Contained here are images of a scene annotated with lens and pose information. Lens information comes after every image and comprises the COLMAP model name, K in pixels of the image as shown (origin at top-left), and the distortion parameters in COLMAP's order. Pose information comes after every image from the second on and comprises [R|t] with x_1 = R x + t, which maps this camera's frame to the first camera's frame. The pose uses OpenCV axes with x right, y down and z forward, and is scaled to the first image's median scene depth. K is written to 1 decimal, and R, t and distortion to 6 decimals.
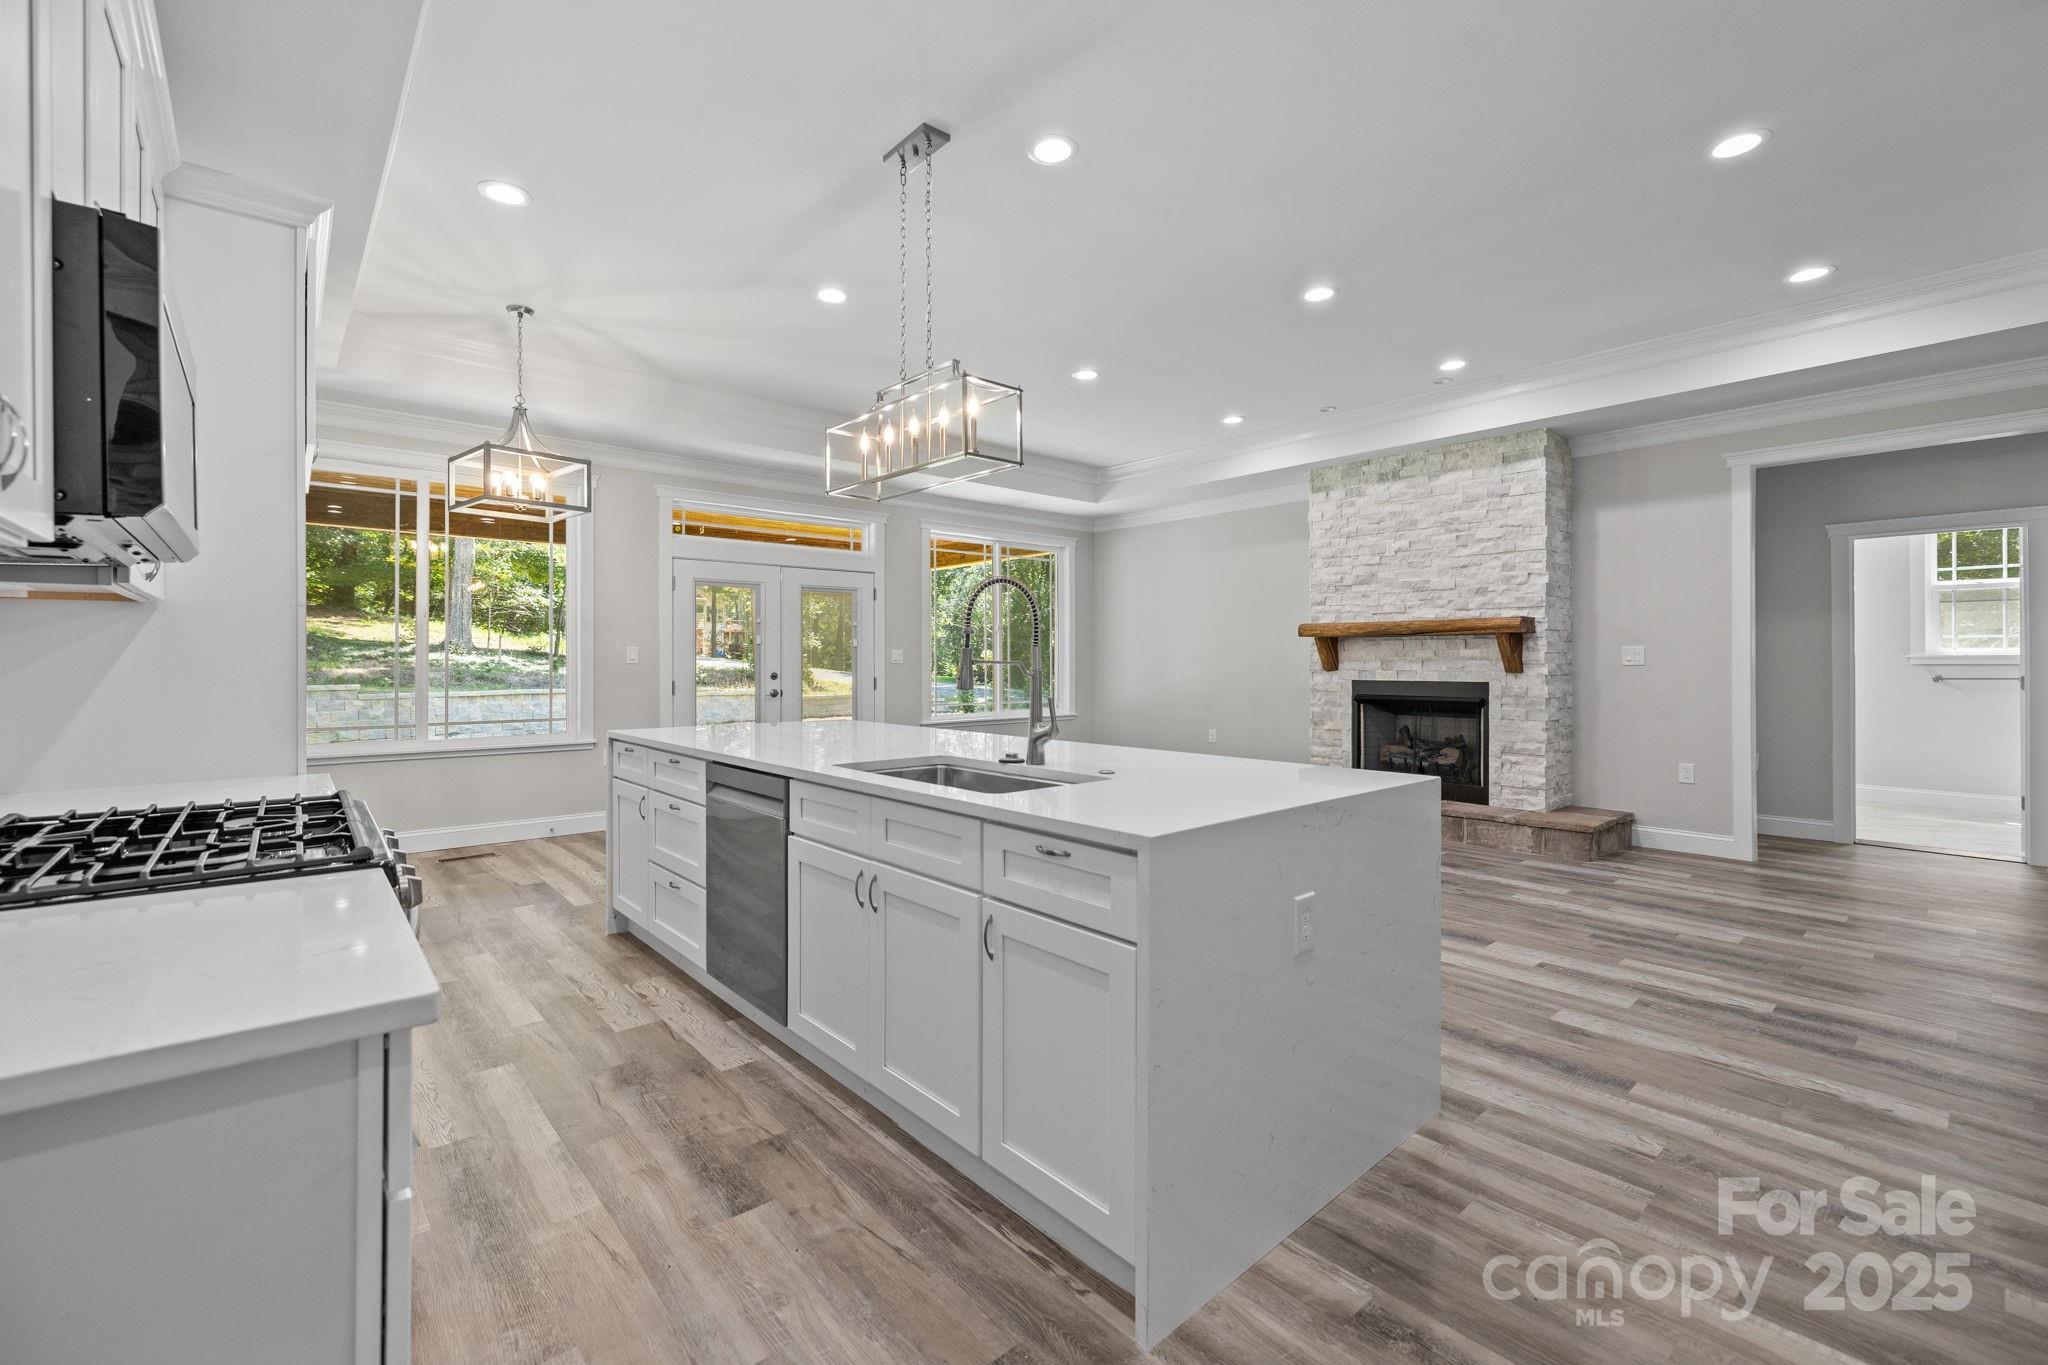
lens RADIAL K [[869.8, 0, 999.5], [0, 869.8, 664.9], [0, 0, 1]] dist [0.001894, 0.000010]
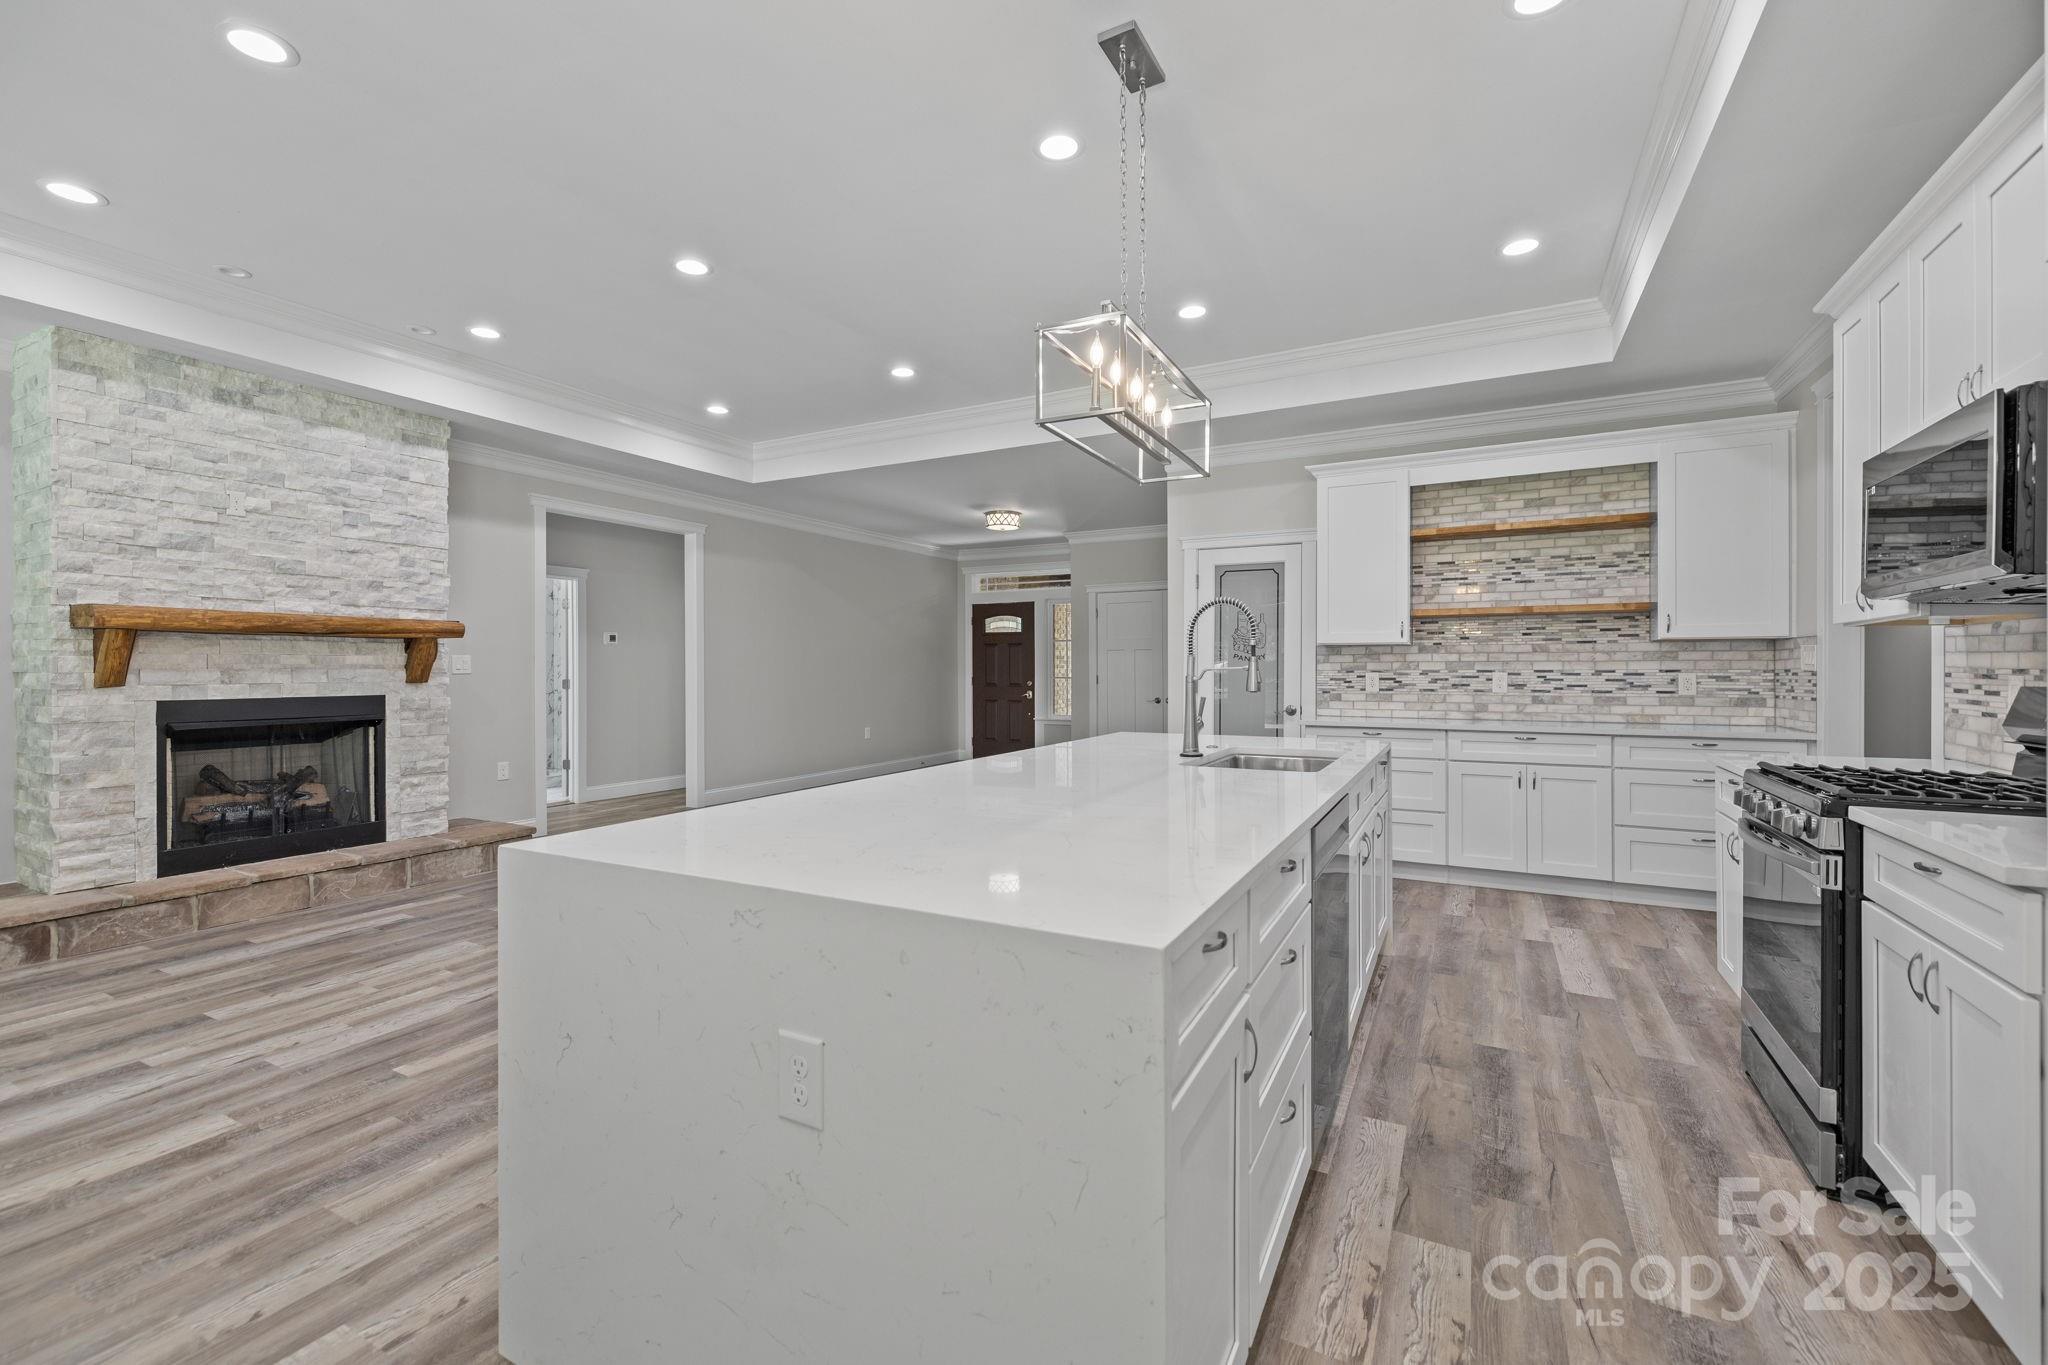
lens RADIAL K [[859.5, 0, 1013.2], [0, 859.5, 673.3], [0, 0, 1]] dist [0.000430, -0.000372]
pose [[-0.361944, -0.004273, 0.932190, -0.431998], [0.005062, 0.999966, 0.006549, -0.003334], [-0.932186, 0.007089, -0.361910, 0.734753]]
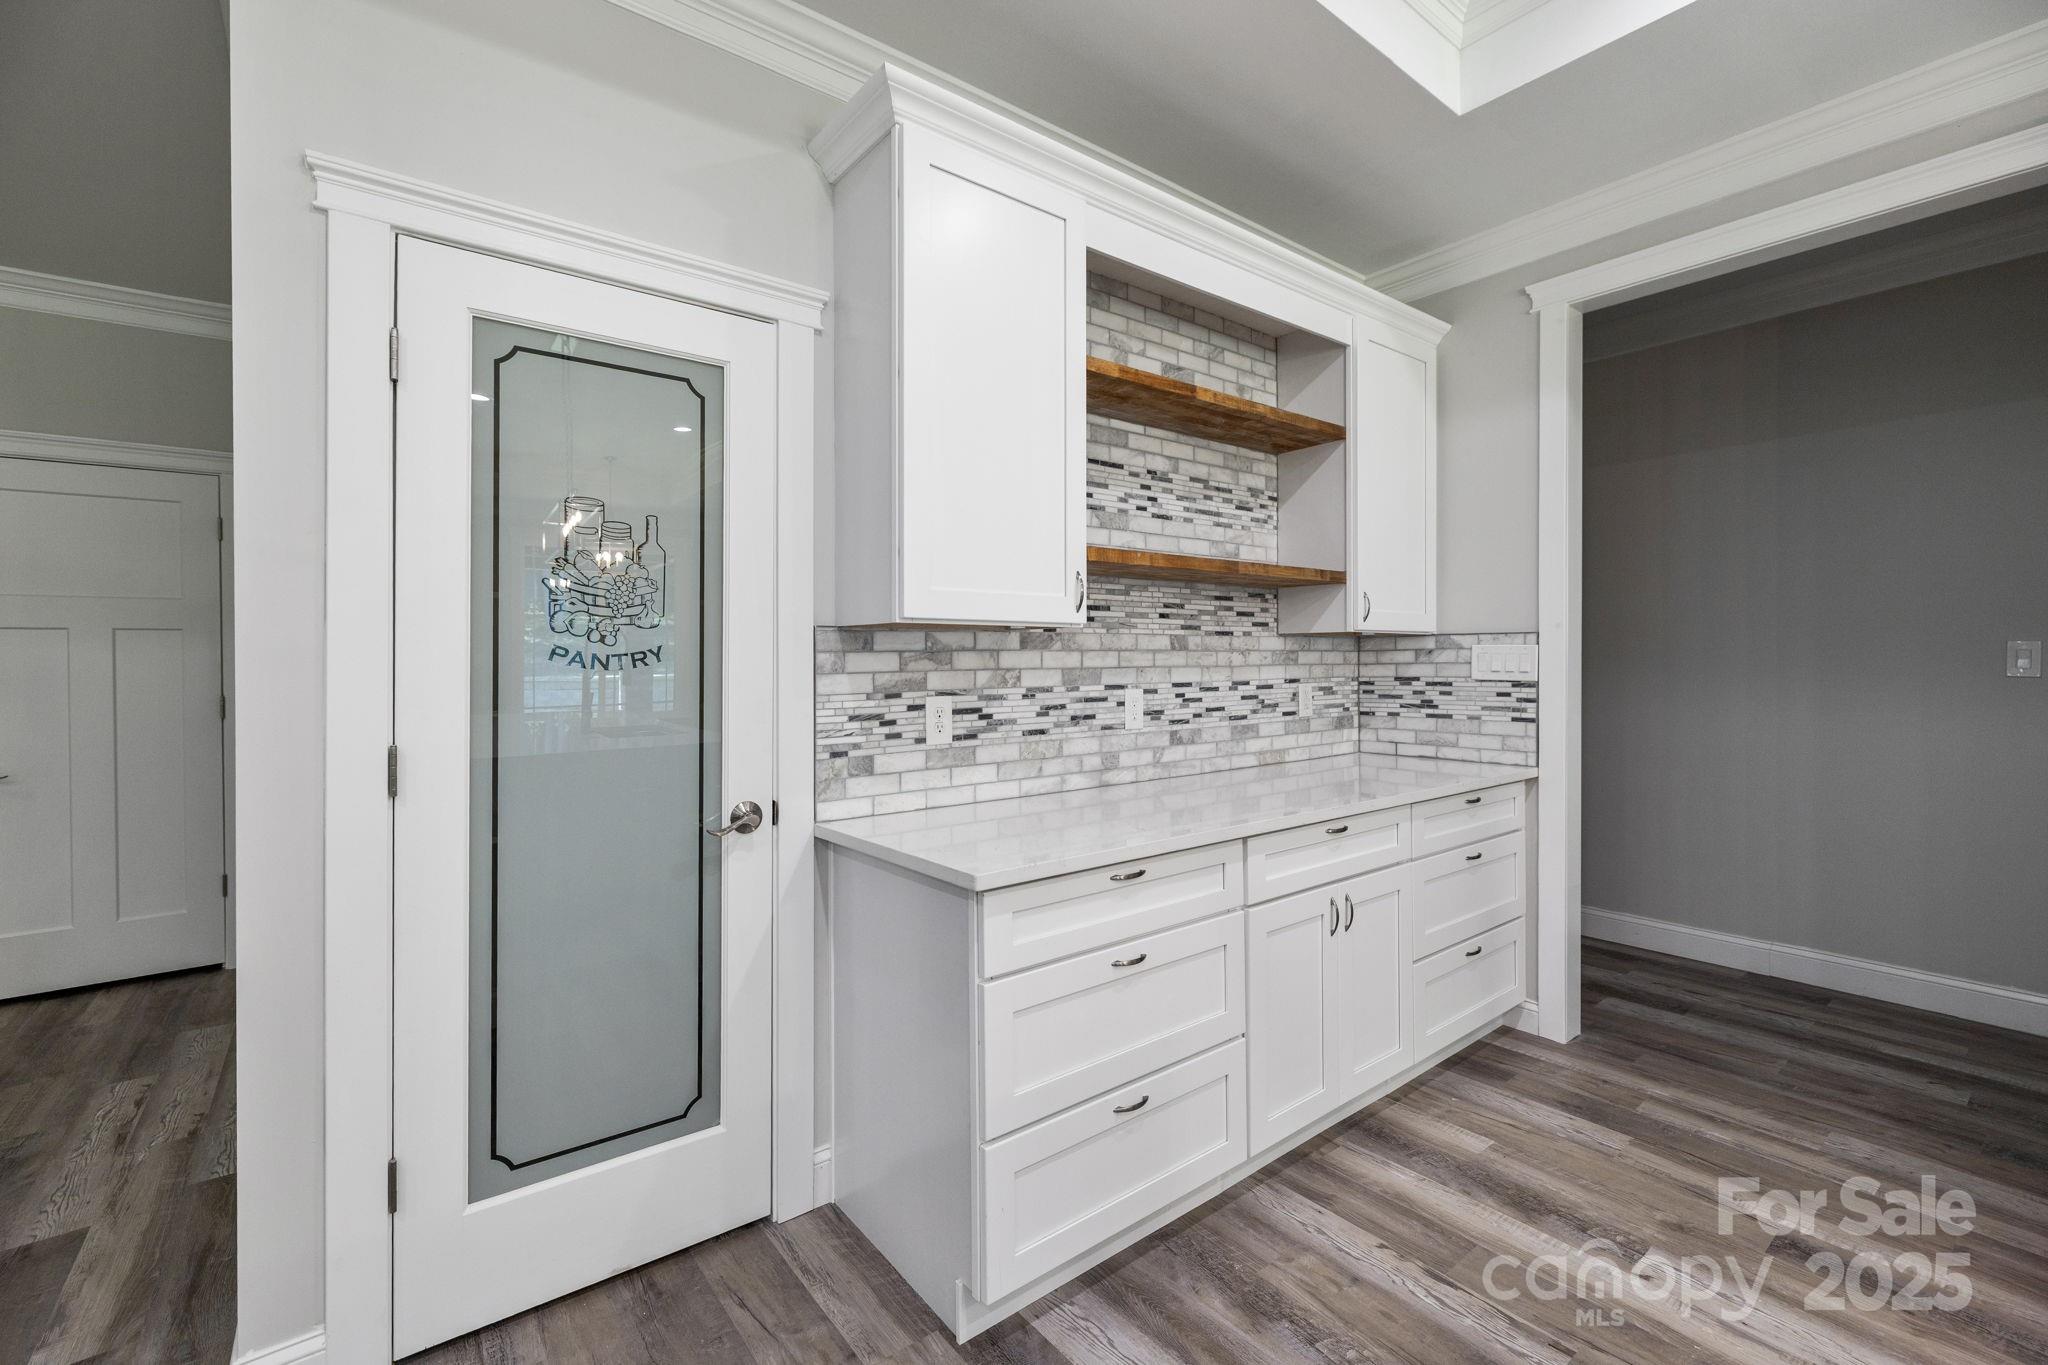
lens RADIAL K [[869.8, 0, 998.5], [0, 869.8, 658.1], [0, 0, 1]] dist [0.001894, 0.000010]
pose [[-0.998323, 0.005524, 0.057629, 0.251072], [0.005701, 0.999980, 0.002901, -0.013757], [-0.057612, 0.003225, -0.998334, 0.409387]]
